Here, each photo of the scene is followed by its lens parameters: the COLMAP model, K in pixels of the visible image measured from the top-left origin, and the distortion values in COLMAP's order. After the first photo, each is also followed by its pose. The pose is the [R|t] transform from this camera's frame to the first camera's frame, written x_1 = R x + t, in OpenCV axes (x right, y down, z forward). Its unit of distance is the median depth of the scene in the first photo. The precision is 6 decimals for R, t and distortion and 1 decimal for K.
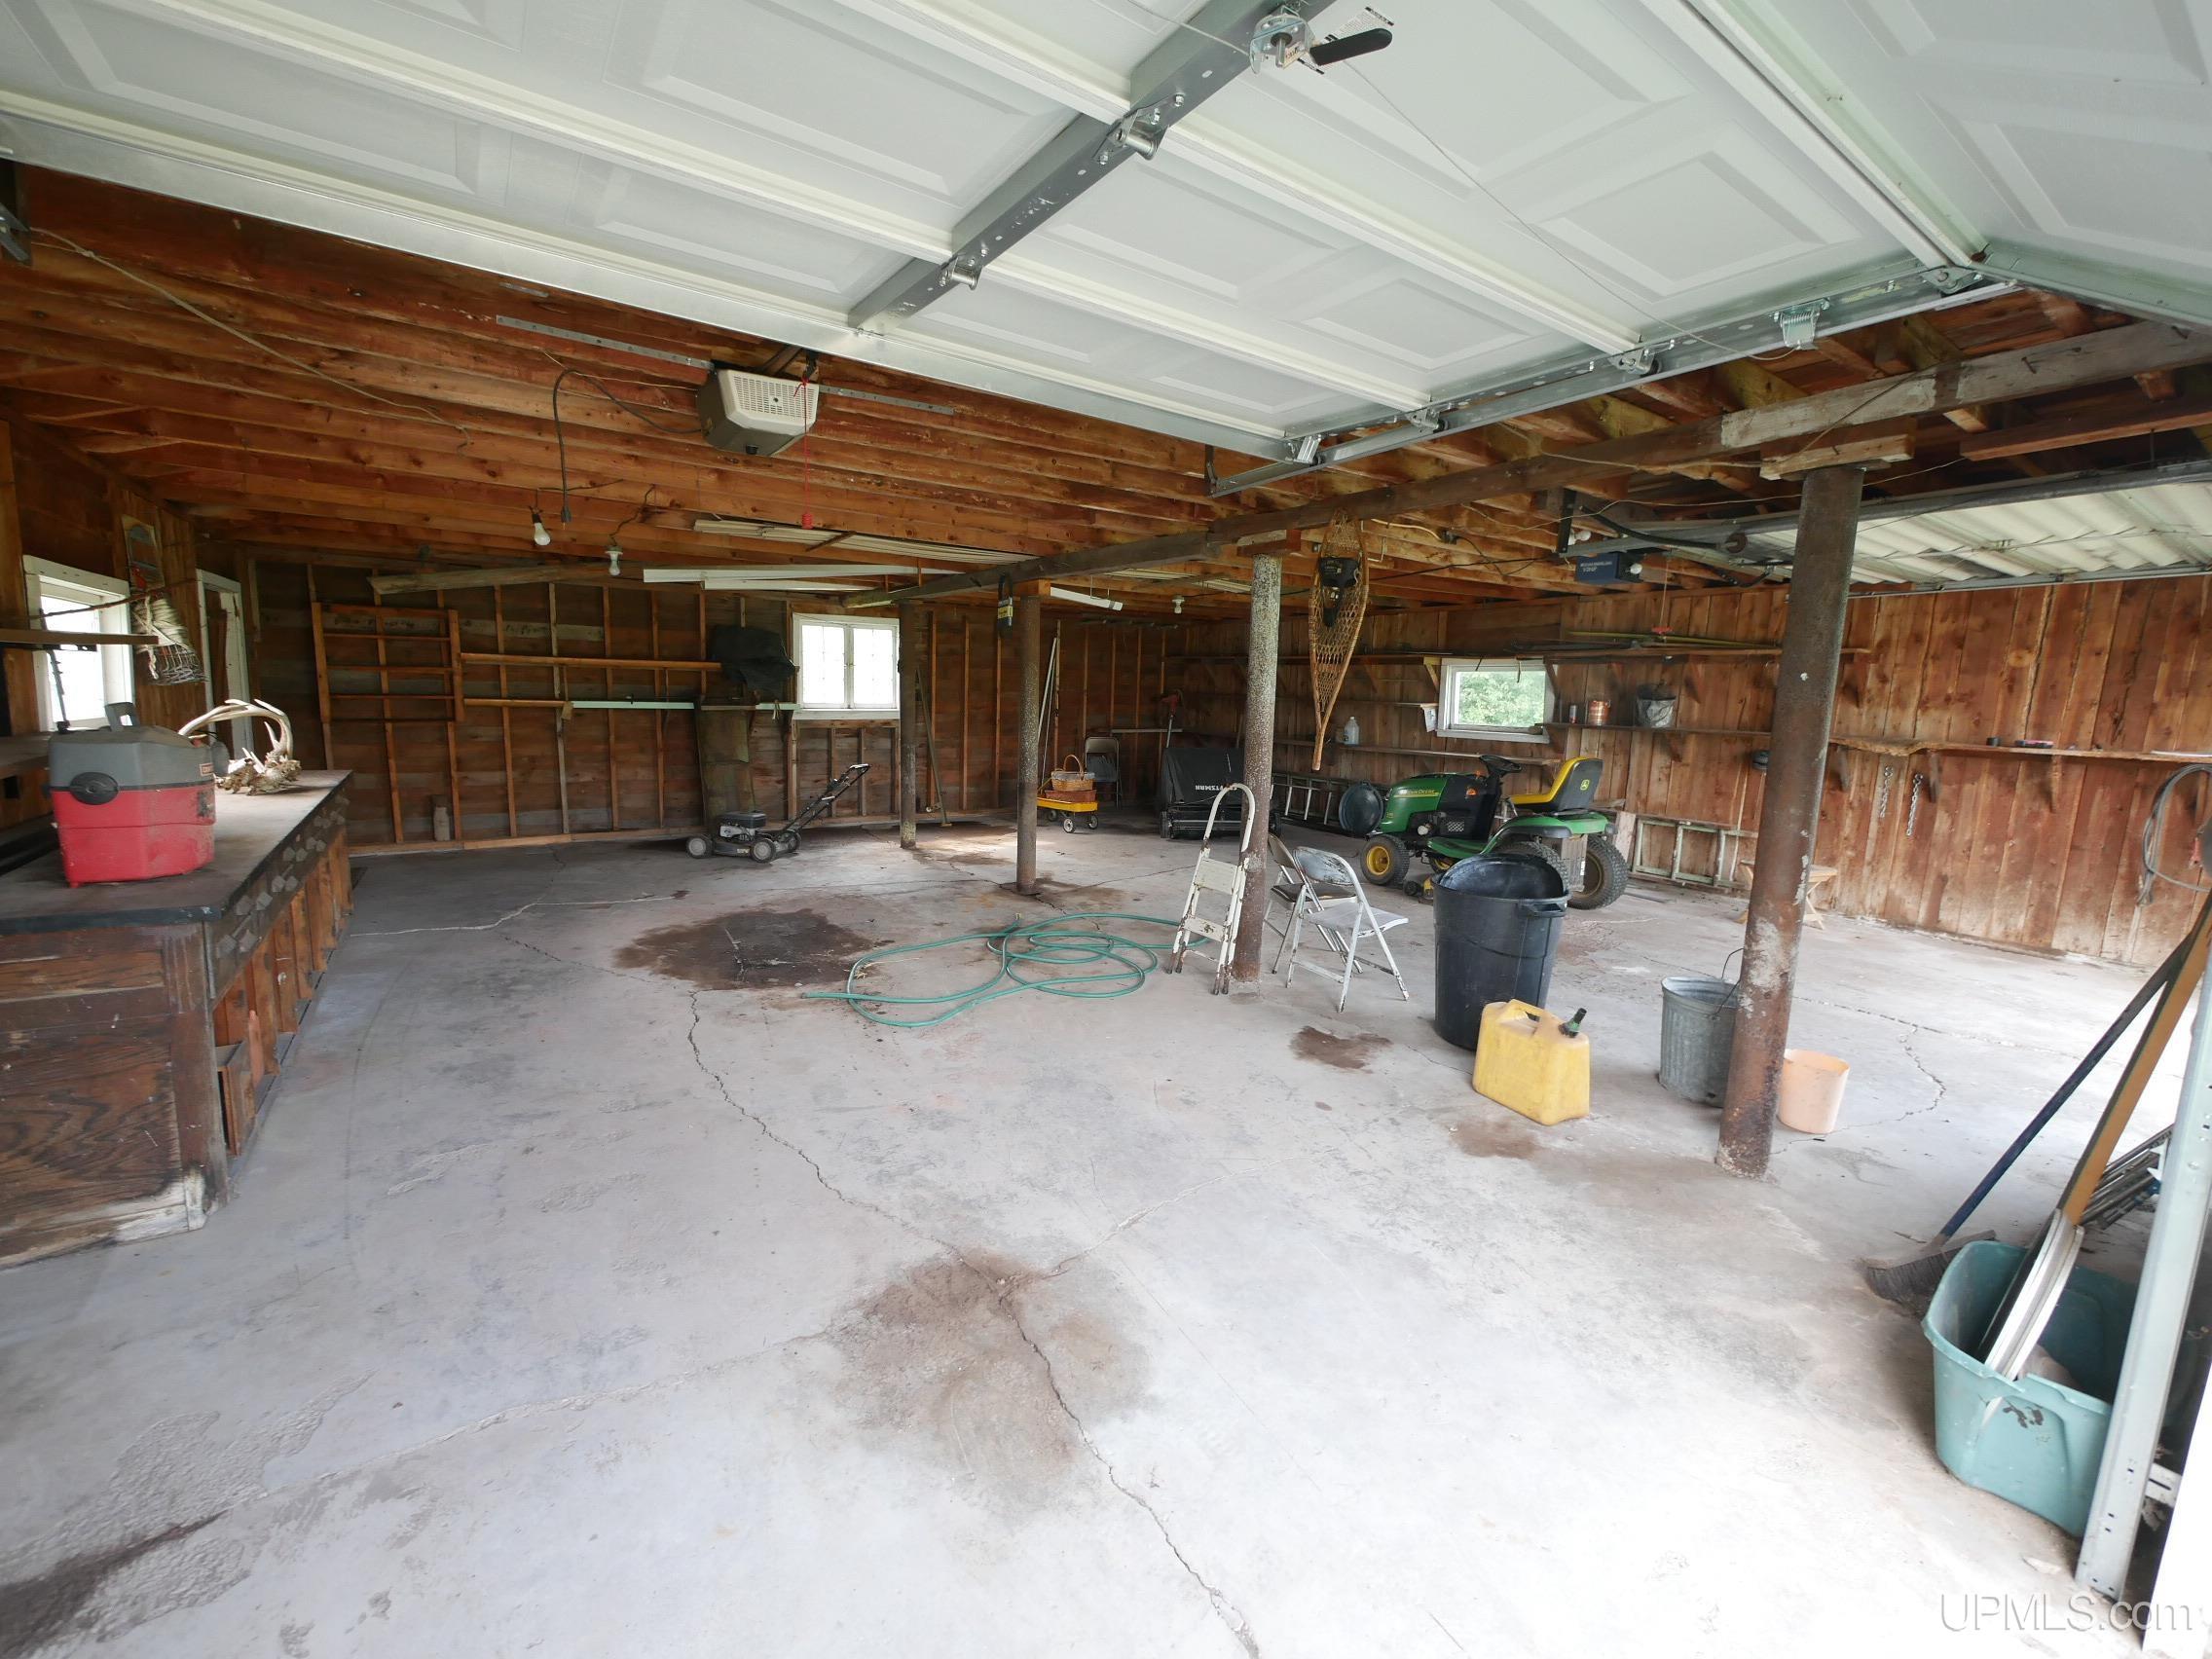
lens RADIAL K [[914.8, 0, 1102.2], [0, 914.8, 819.5], [0, 0, 1]] dist [-0.006353, -0.000103]
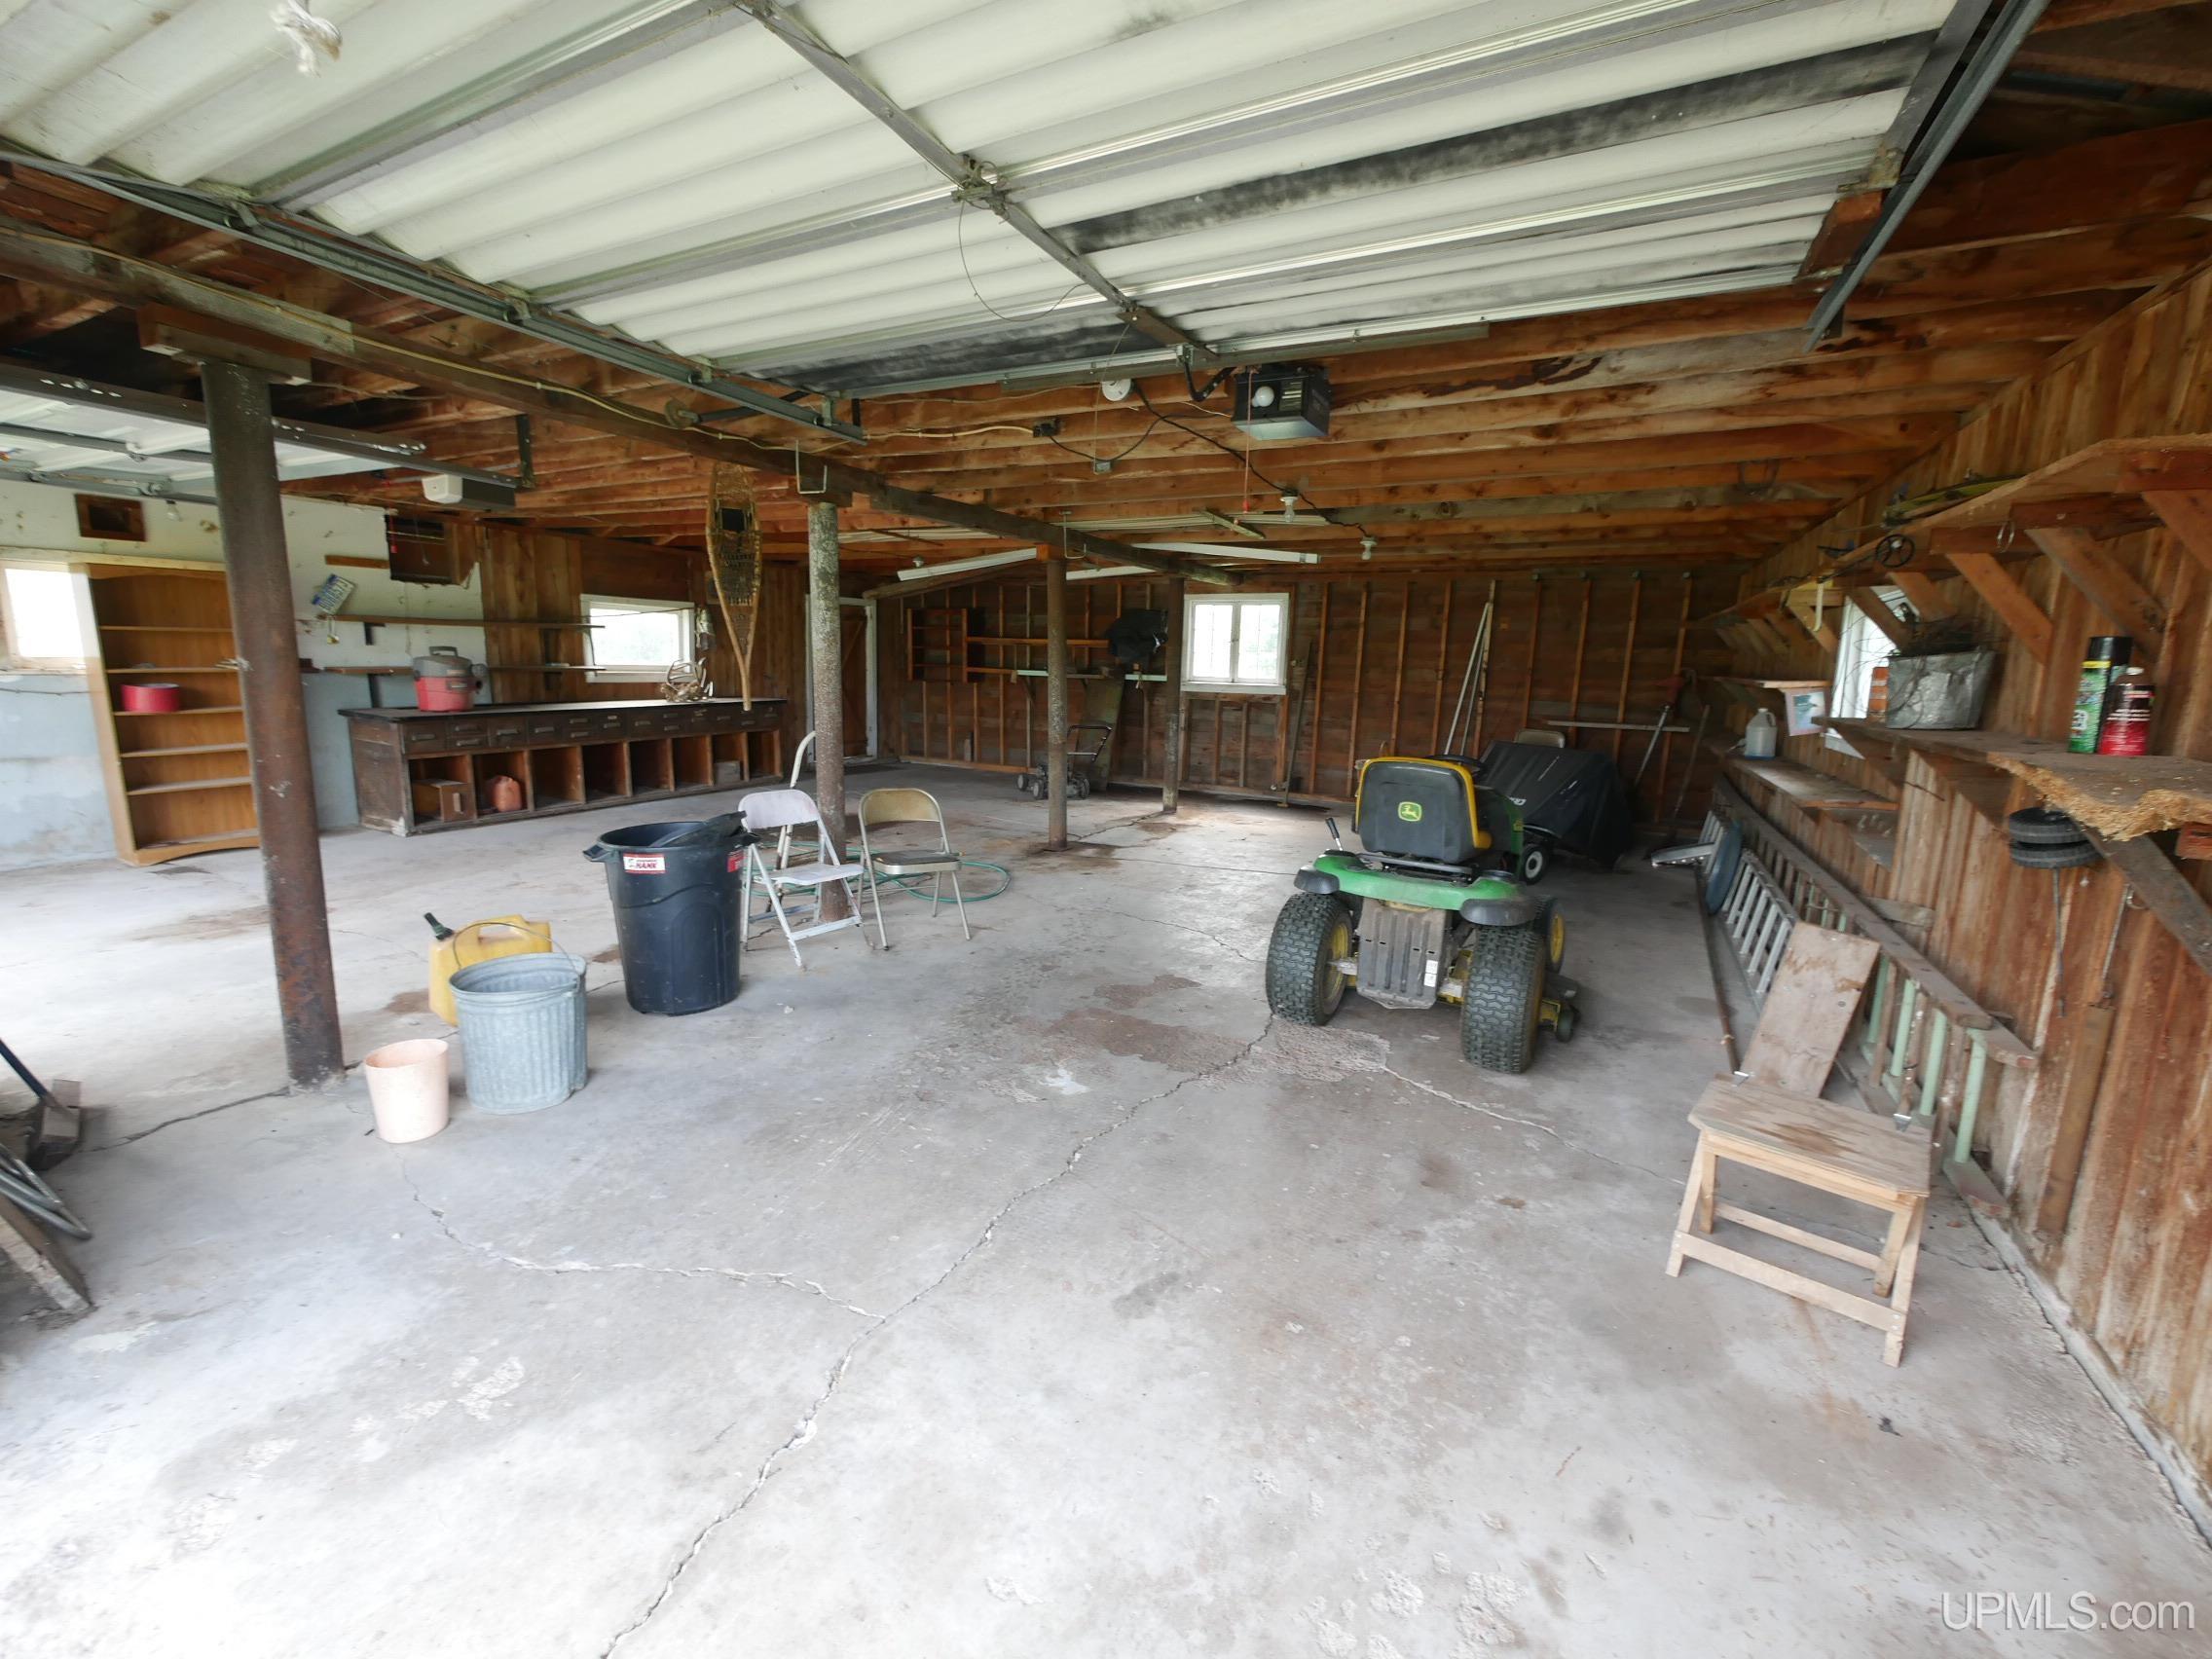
lens RADIAL K [[914.8, 0, 1102.2], [0, 914.8, 819.5], [0, 0, 1]] dist [-0.006353, -0.000103]
pose [[0.461040, 0.142904, -0.875797, 0.625650], [-0.142864, 0.986027, 0.085684, -0.036909], [0.875804, 0.085616, 0.475013, 0.405295]]
